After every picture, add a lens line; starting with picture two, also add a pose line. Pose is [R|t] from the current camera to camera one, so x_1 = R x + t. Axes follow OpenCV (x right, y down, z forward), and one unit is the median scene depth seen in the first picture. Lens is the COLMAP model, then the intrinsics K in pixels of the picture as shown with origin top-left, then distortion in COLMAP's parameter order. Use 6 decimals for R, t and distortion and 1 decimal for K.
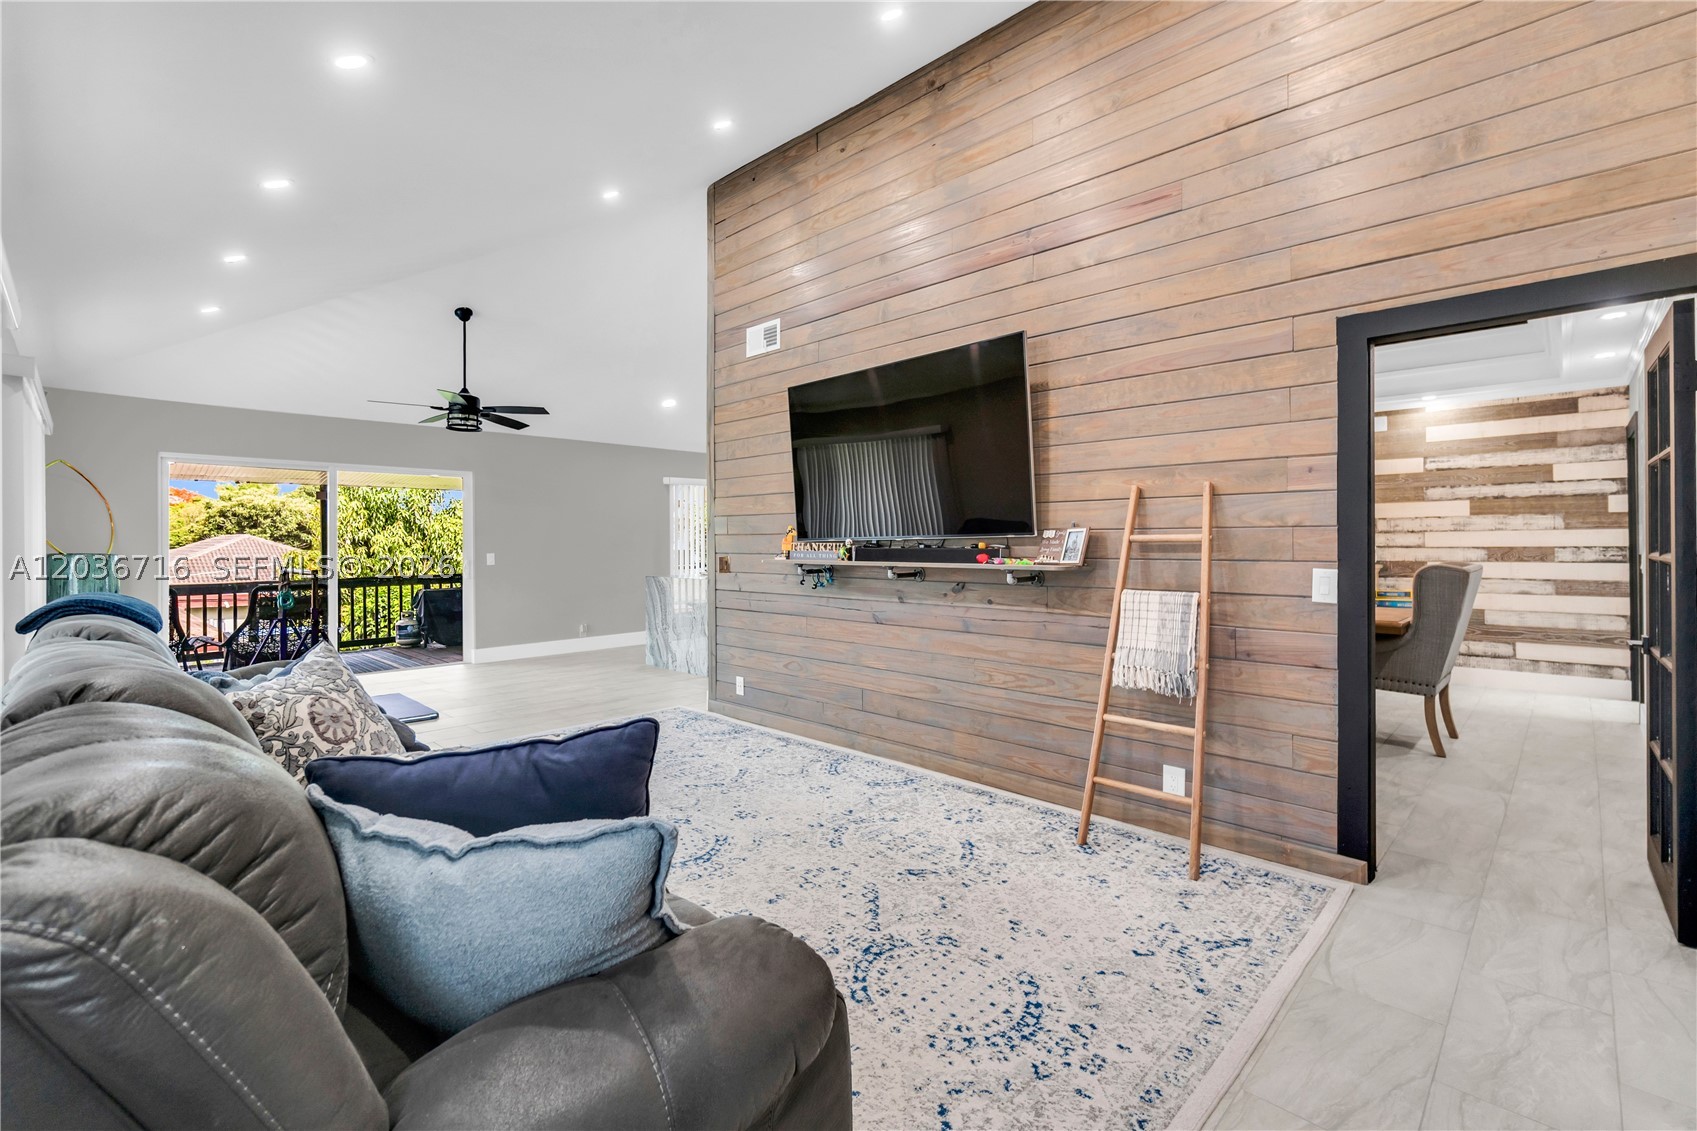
lens RADIAL K [[749.6, 0, 838.2], [0, 749.6, 549.0], [0, 0, 1]] dist [0.002822, 0.001100]
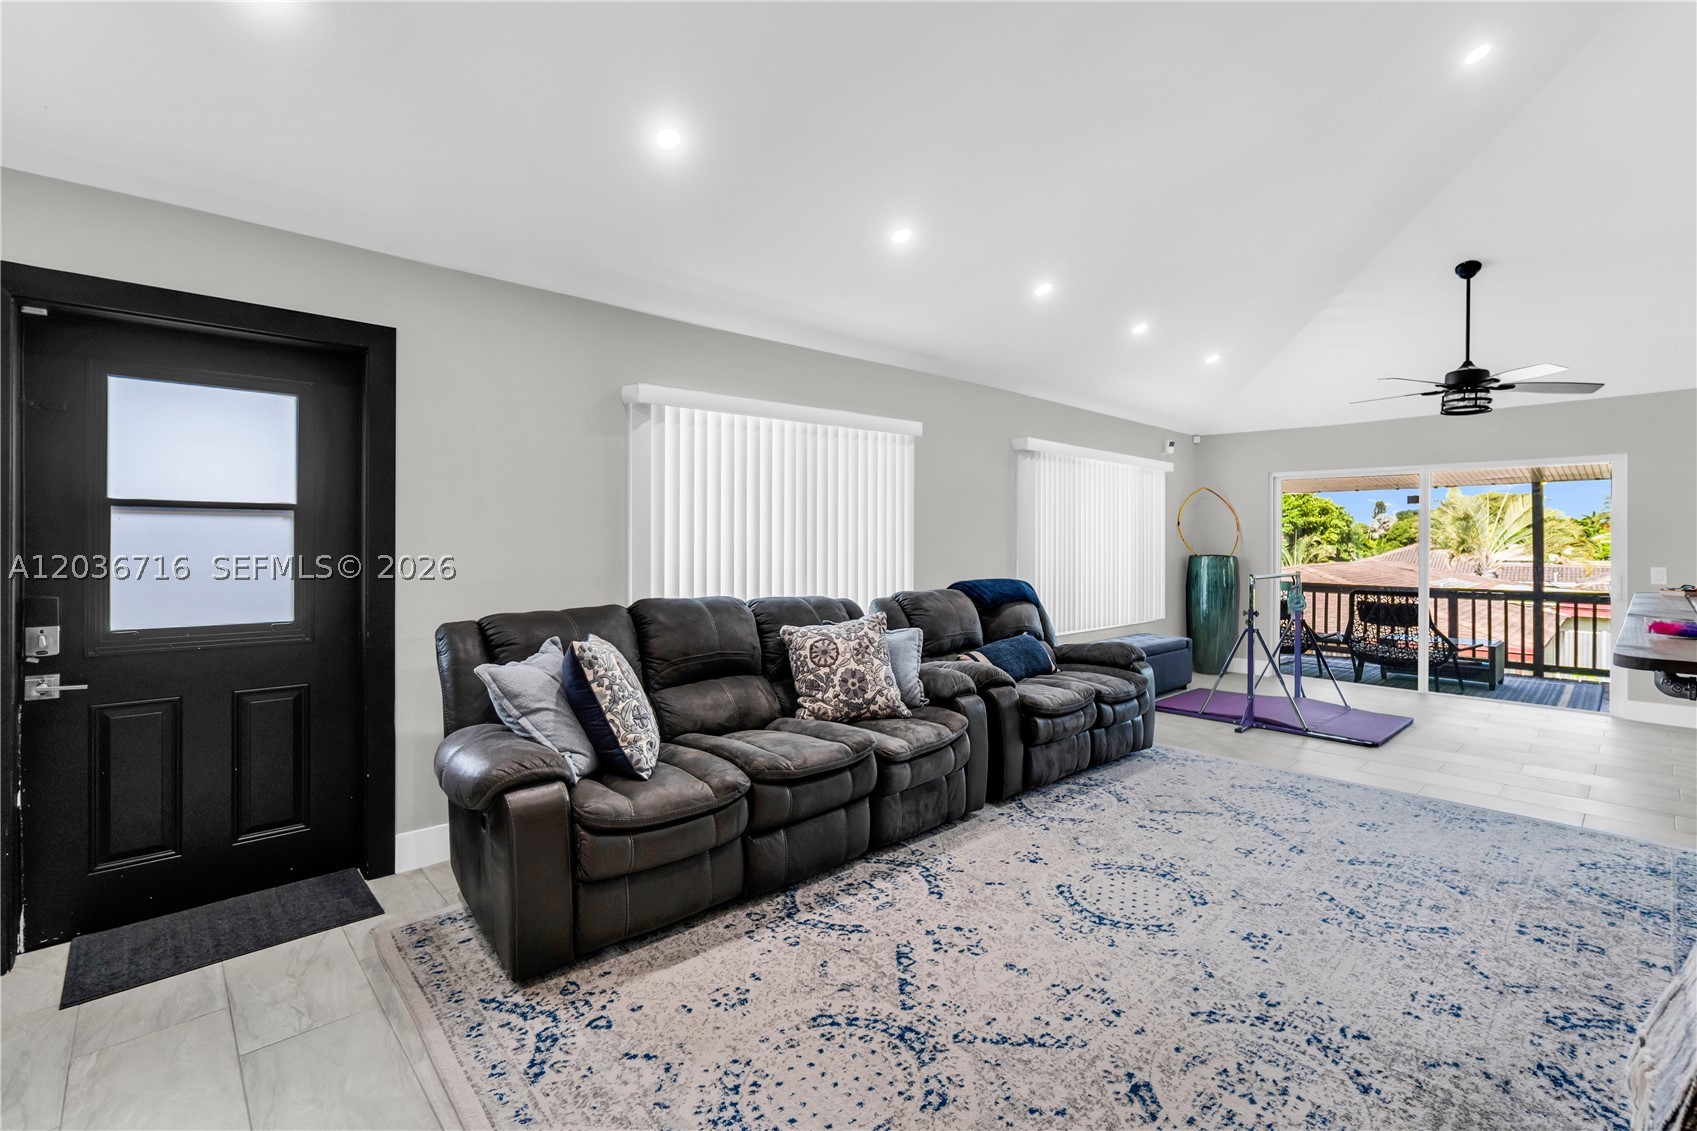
lens RADIAL K [[749.6, 0, 846.1], [0, 749.6, 550.8], [0, 0, 1]] dist [0.002822, 0.001100]
pose [[-0.036421, 0.013673, -0.999243, 0.595075], [-0.014671, 0.999791, 0.014215, -0.018915], [0.999229, 0.015178, -0.036213, 0.629457]]
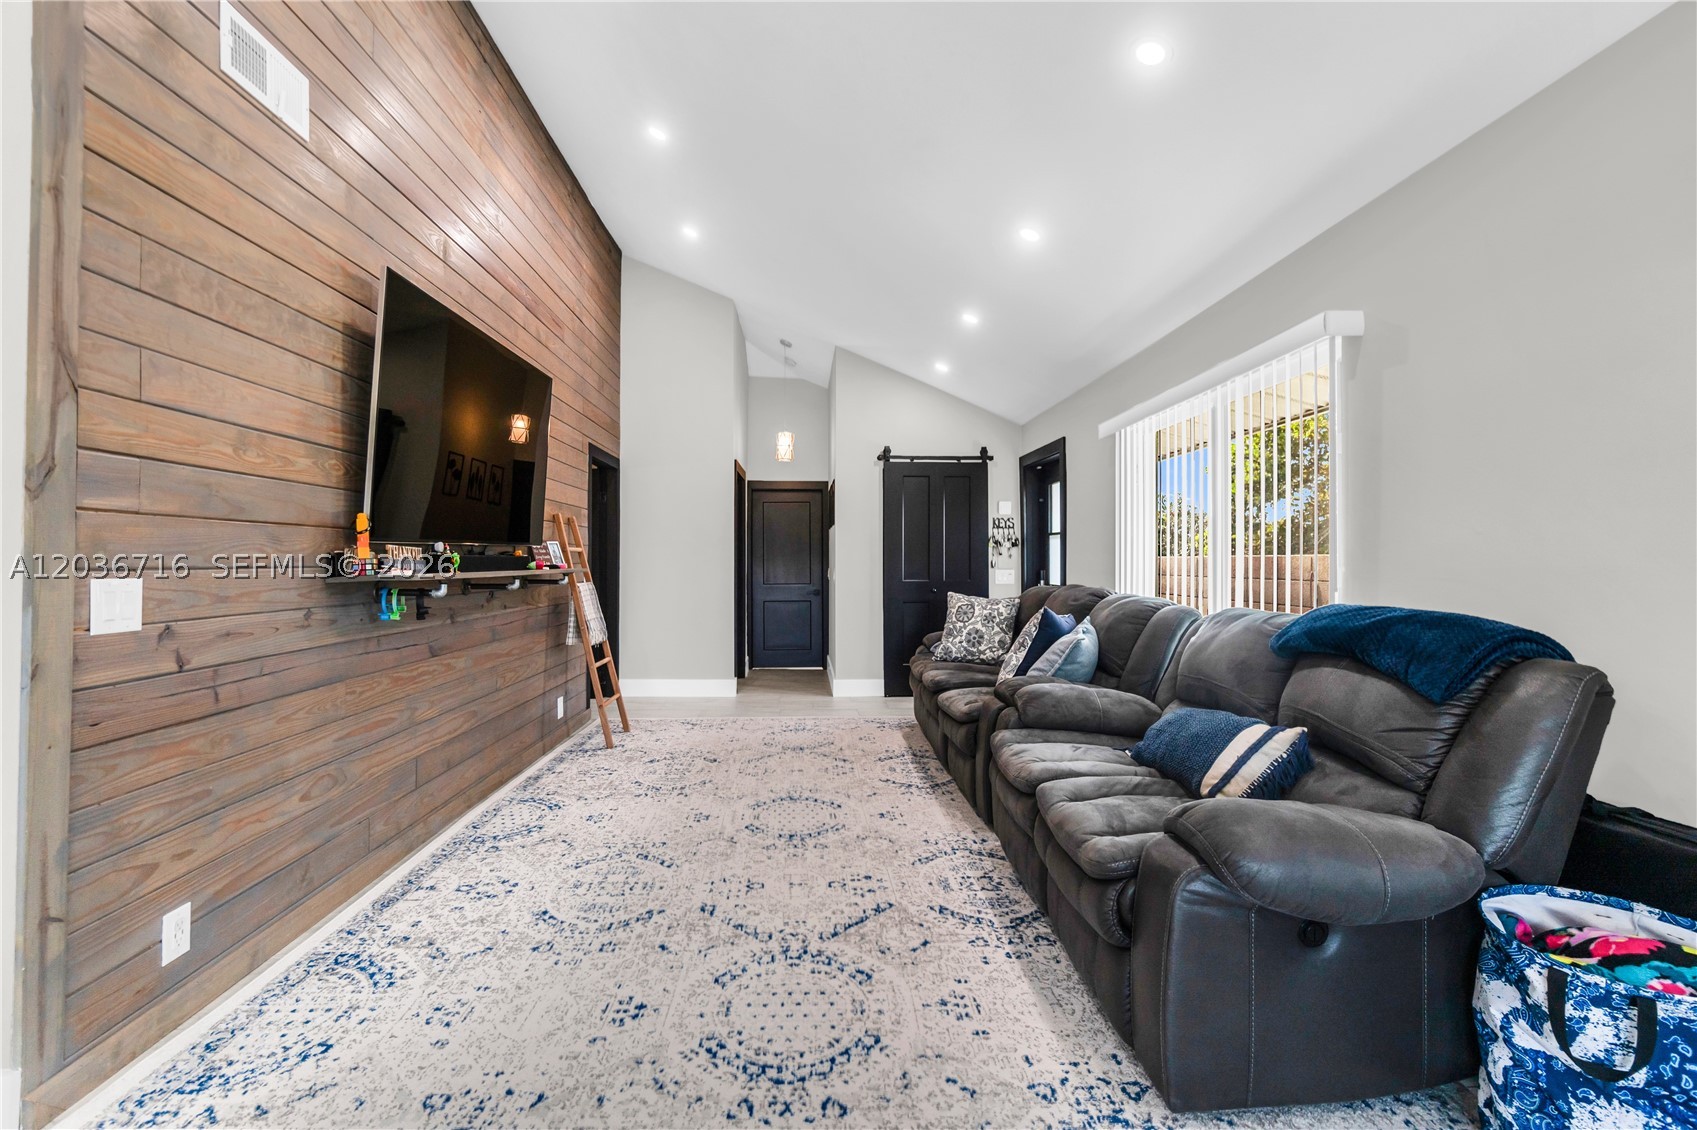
lens RADIAL K [[749.6, 0, 845.7], [0, 749.6, 558.4], [0, 0, 1]] dist [0.002822, 0.001100]
pose [[-0.743478, 0.004846, 0.668743, -0.941689], [0.009309, 0.999952, 0.003103, 0.005384], [-0.668696, 0.008532, -0.743487, 1.612773]]
